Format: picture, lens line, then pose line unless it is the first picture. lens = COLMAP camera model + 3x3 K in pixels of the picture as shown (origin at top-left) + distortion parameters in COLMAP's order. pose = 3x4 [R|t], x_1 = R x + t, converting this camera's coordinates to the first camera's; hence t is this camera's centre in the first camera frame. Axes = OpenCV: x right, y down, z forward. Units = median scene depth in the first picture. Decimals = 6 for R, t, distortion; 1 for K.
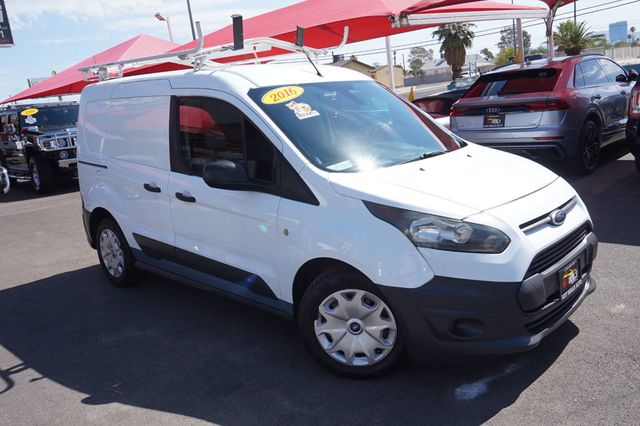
lens RADIAL K [[547.3, 0, 347.1], [0, 547.3, 214.0], [0, 0, 1]] dist [-0.006941, -0.000820]
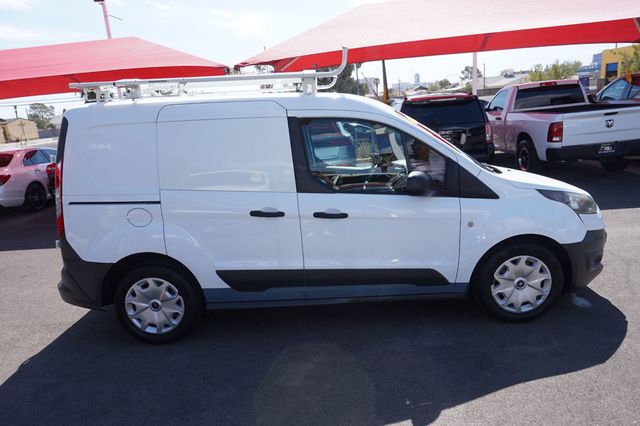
lens RADIAL K [[429.3, 0, 323.8], [0, 429.3, 209.0], [0, 0, 1]] dist [-0.046987, 0.027707]
pose [[0.723057, -0.103888, 0.682932, -1.021796], [0.152015, 0.988321, -0.010603, -0.042585], [-0.673855, 0.111482, 0.730405, 0.510065]]
